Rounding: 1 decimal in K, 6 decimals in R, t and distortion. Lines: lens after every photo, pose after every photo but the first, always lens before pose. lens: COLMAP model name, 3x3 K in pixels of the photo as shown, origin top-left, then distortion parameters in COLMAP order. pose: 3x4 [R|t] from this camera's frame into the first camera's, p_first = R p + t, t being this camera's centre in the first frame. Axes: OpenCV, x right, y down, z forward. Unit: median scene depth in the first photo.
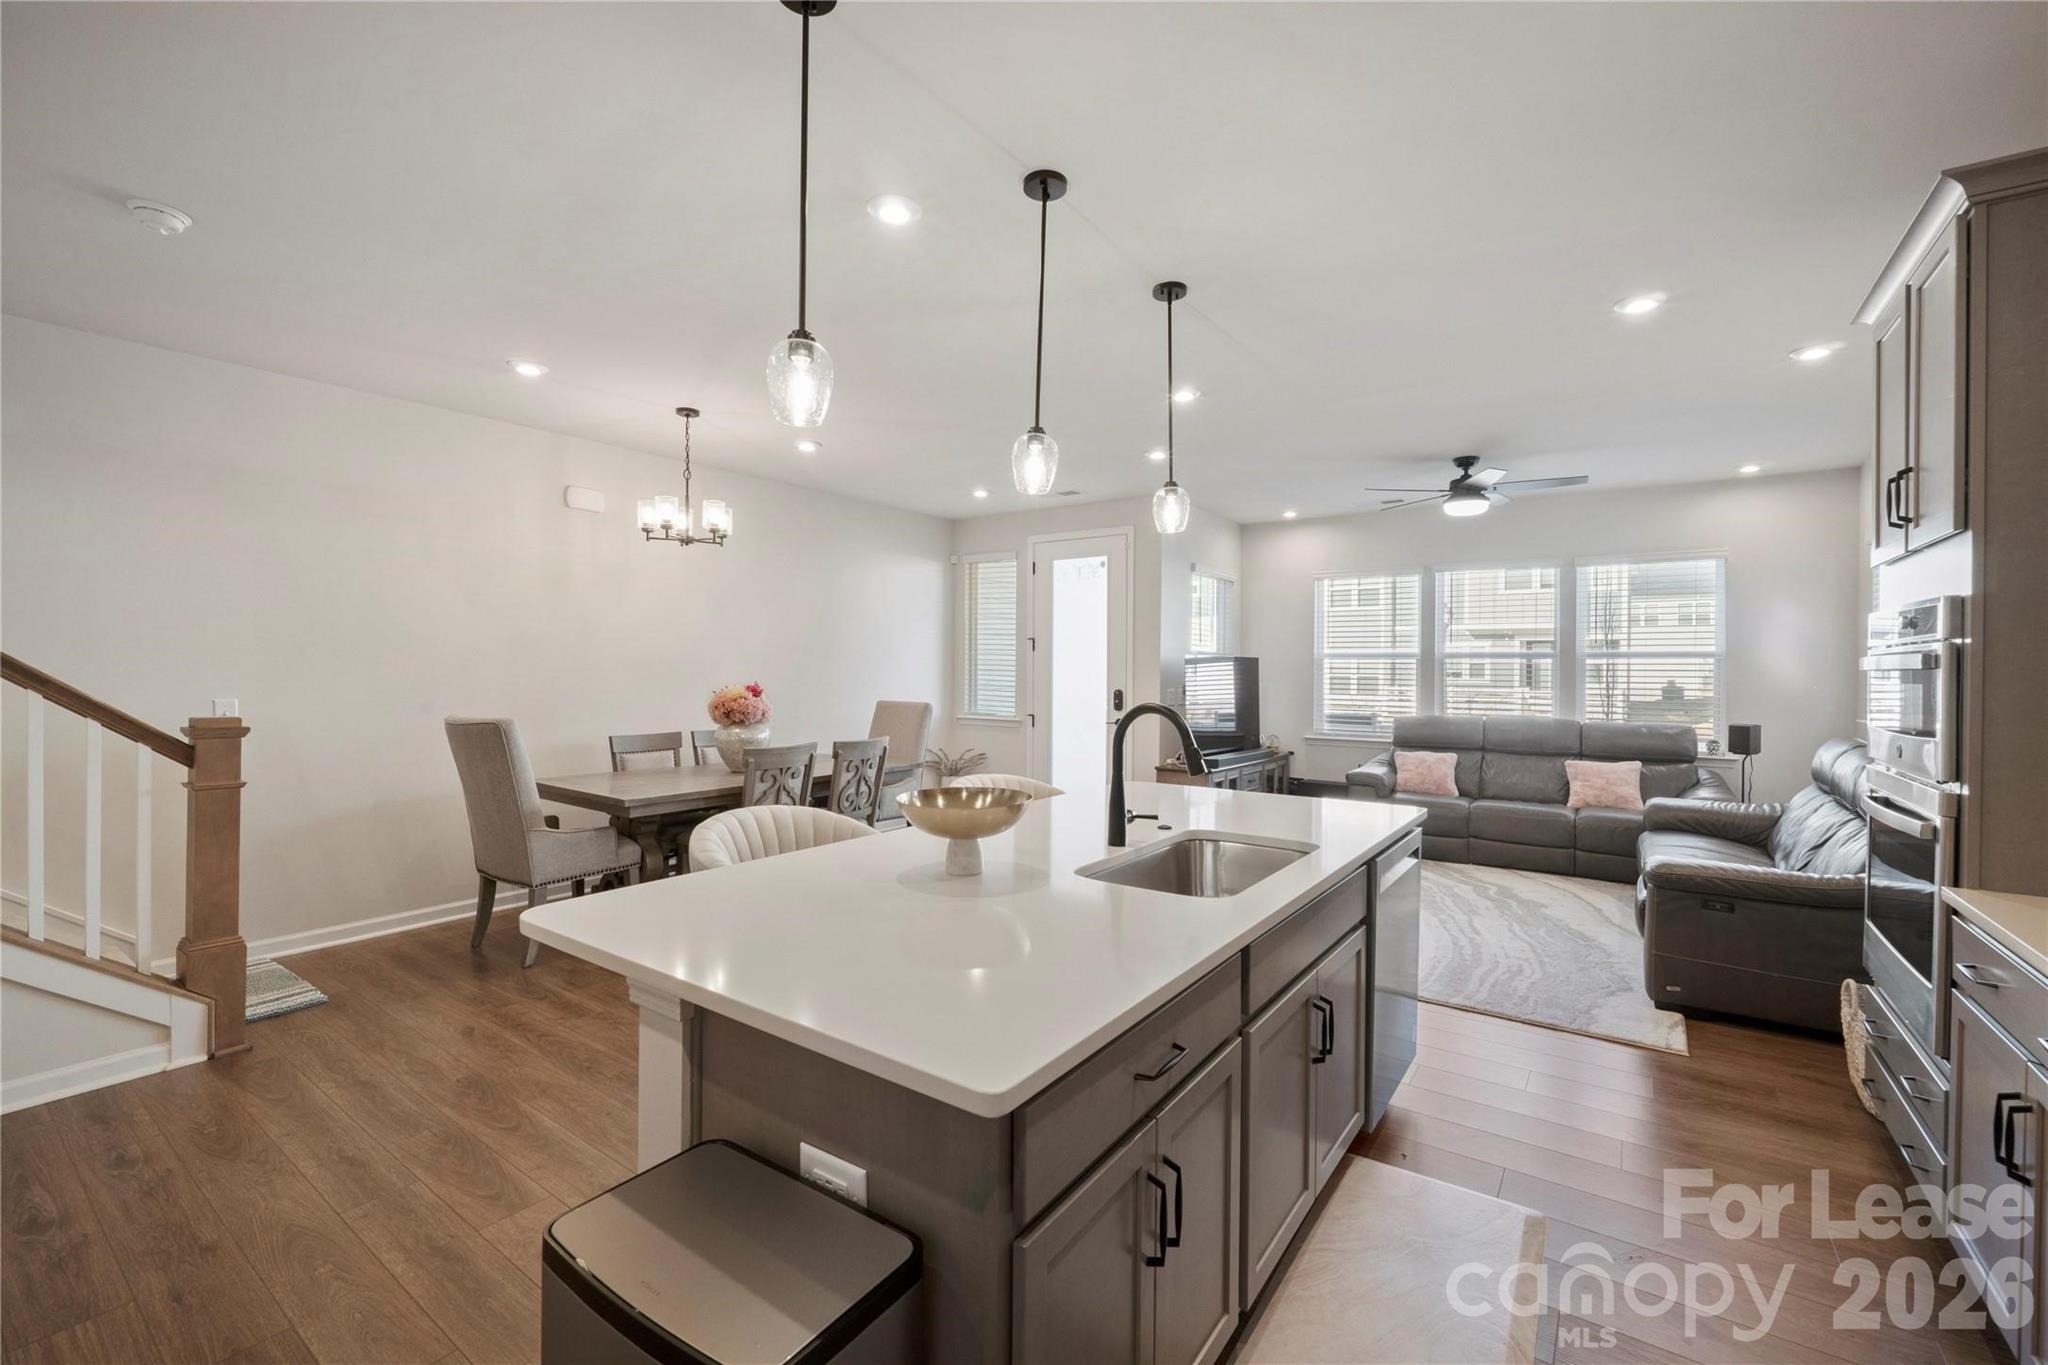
lens RADIAL K [[853.3, 0, 1022.7], [0, 853.3, 669.4], [0, 0, 1]] dist [-0.009423, 0.000209]
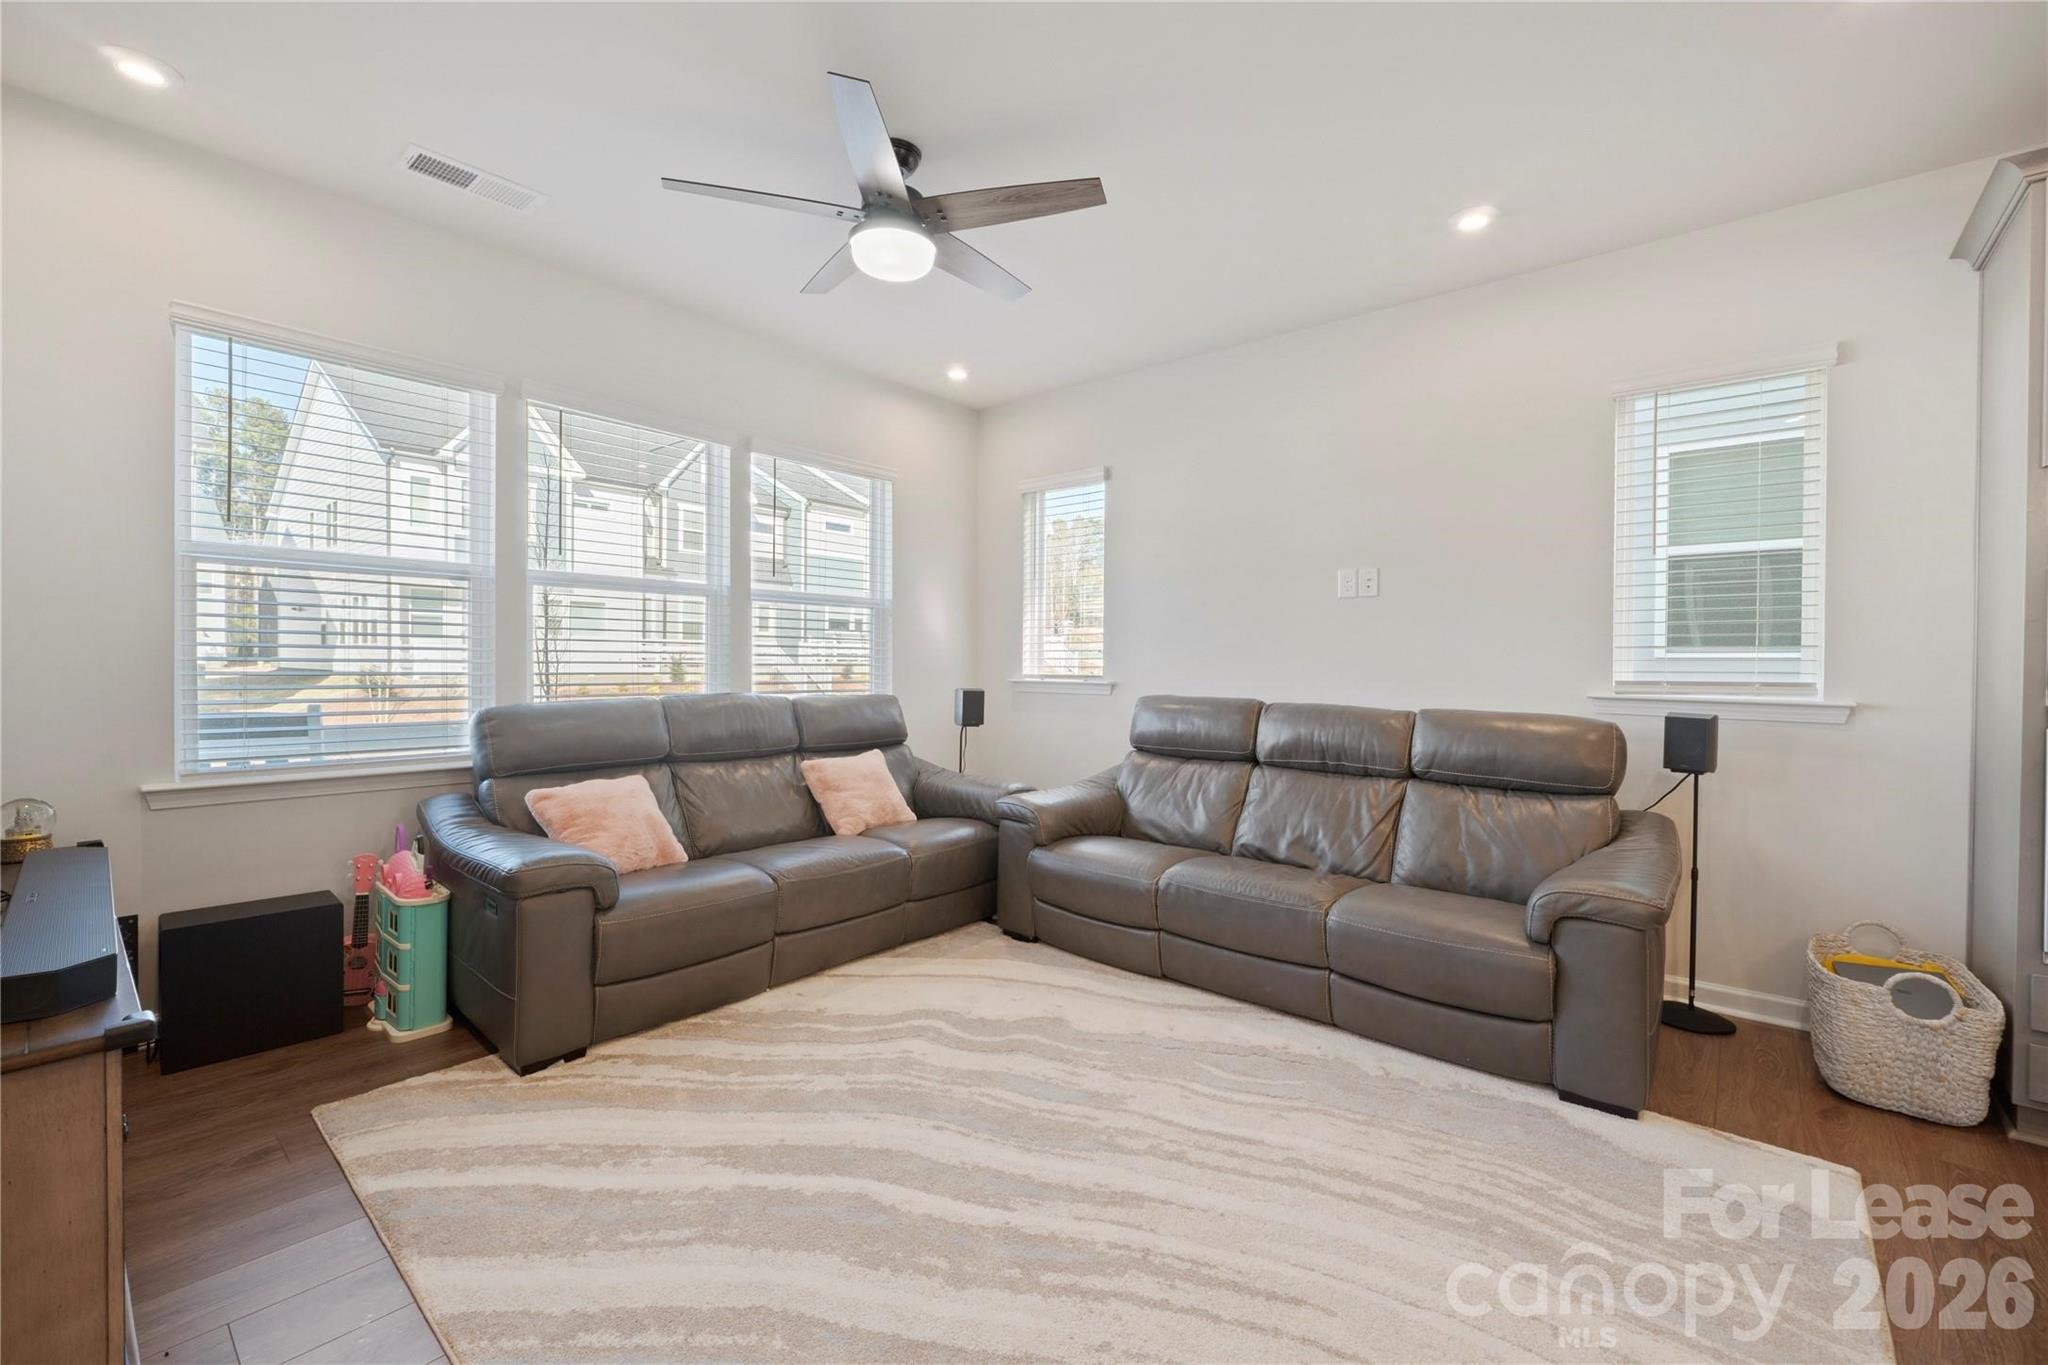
lens RADIAL K [[853.3, 0, 1022.7], [0, 853.3, 669.4], [0, 0, 1]] dist [-0.009423, 0.000209]
pose [[0.083772, -0.014095, 0.996385, 0.042601], [-0.011150, 0.999824, 0.015081, 0.030745], [-0.996423, -0.012373, 0.083600, 0.811957]]
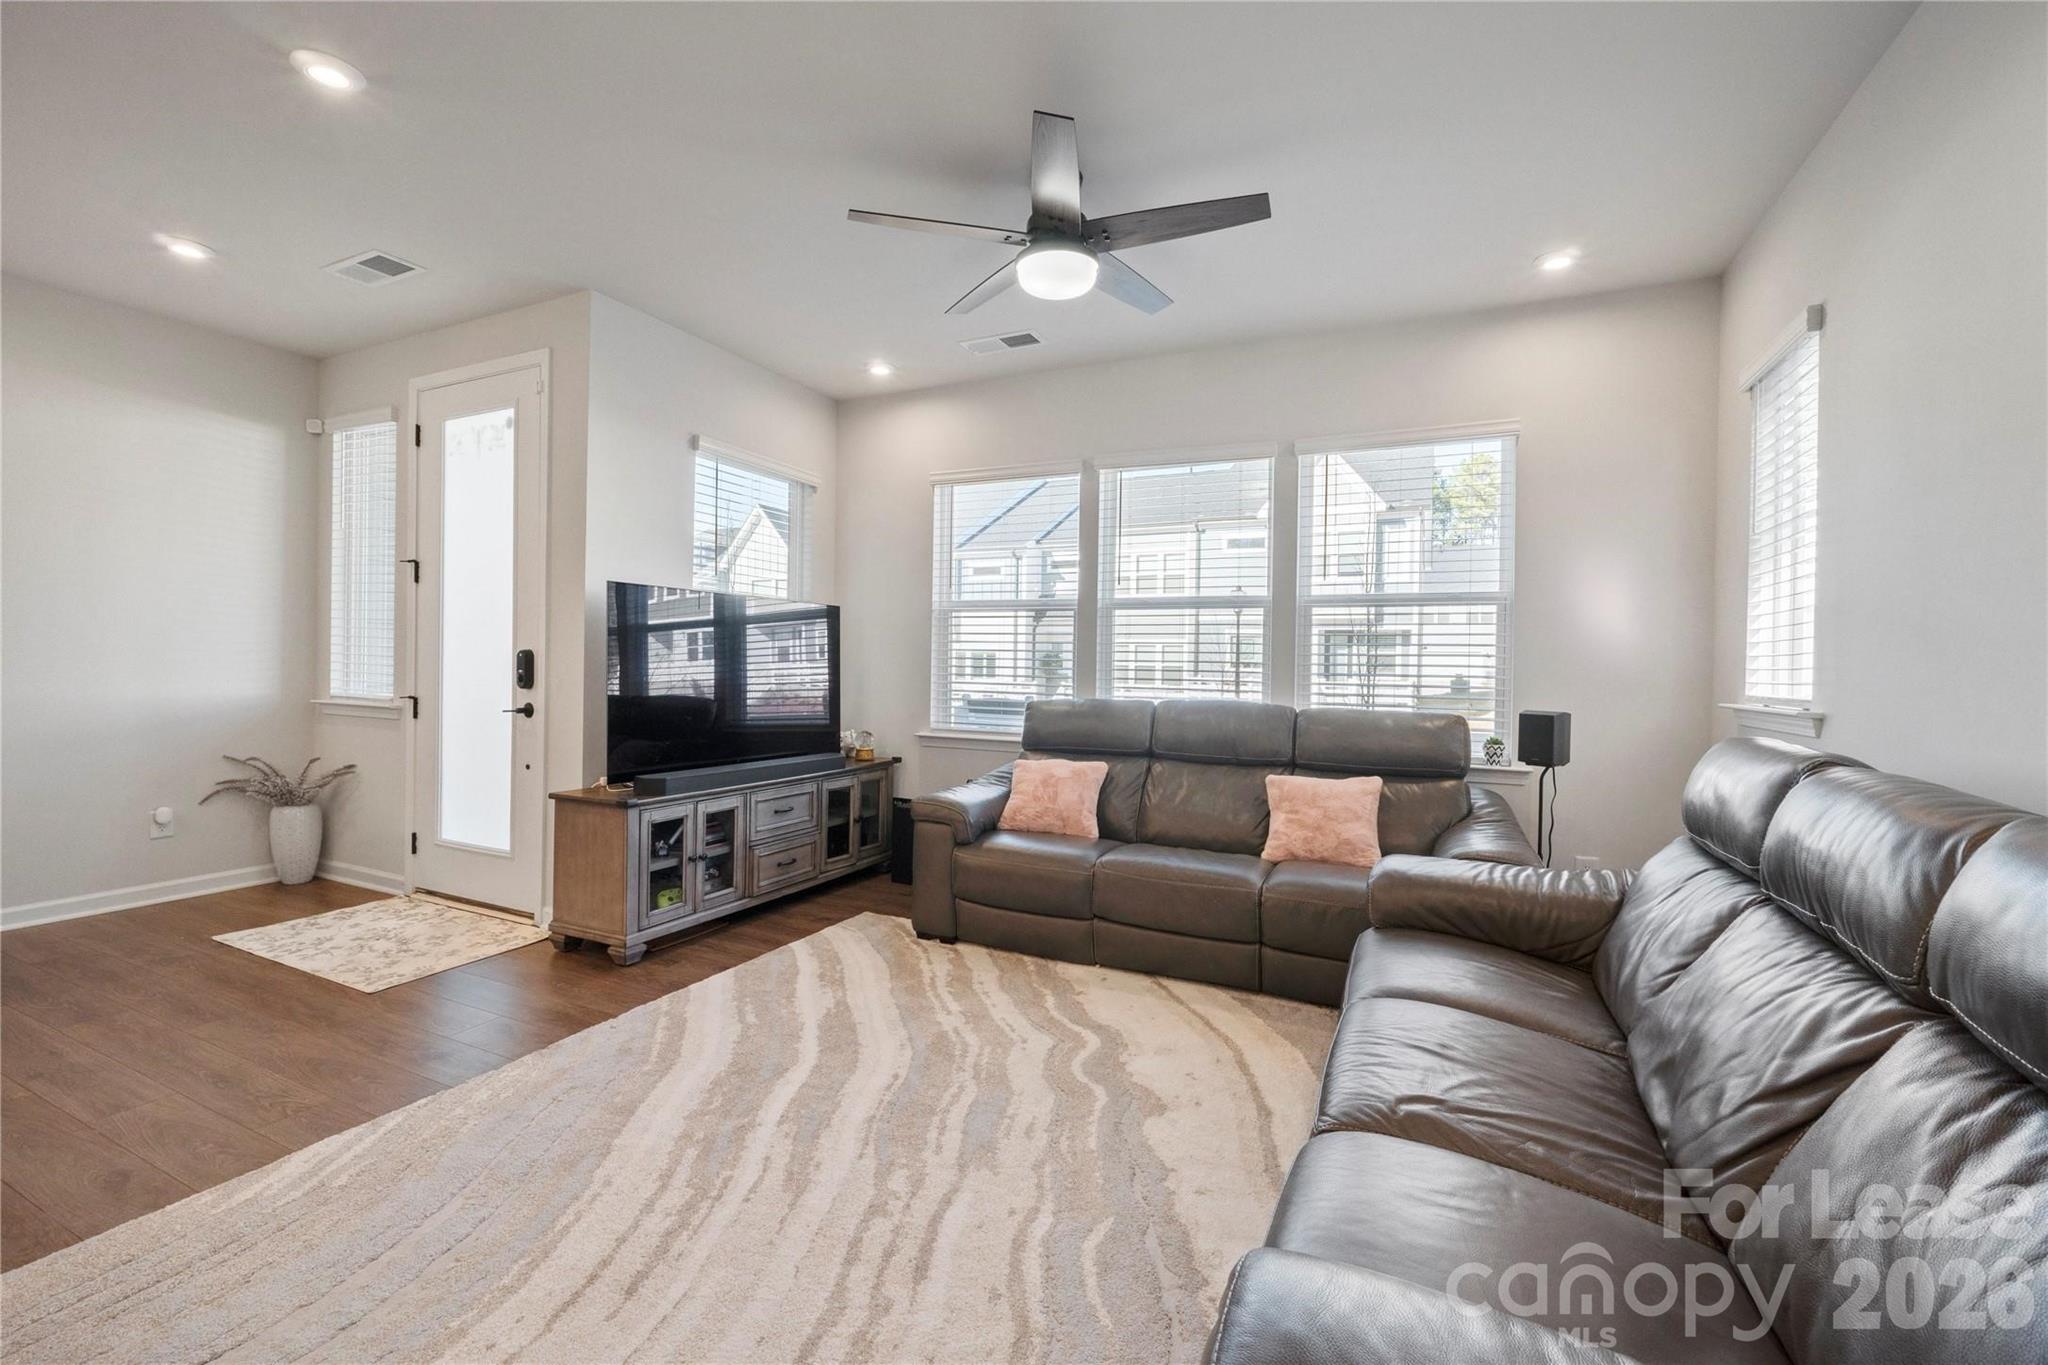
lens RADIAL K [[853.3, 0, 1022.7], [0, 853.3, 669.4], [0, 0, 1]] dist [-0.009423, 0.000209]
pose [[0.984129, 0.008198, 0.177265, 0.379978], [-0.009889, 0.999914, 0.008655, 0.032429], [-0.177179, -0.010271, 0.984125, 0.468462]]
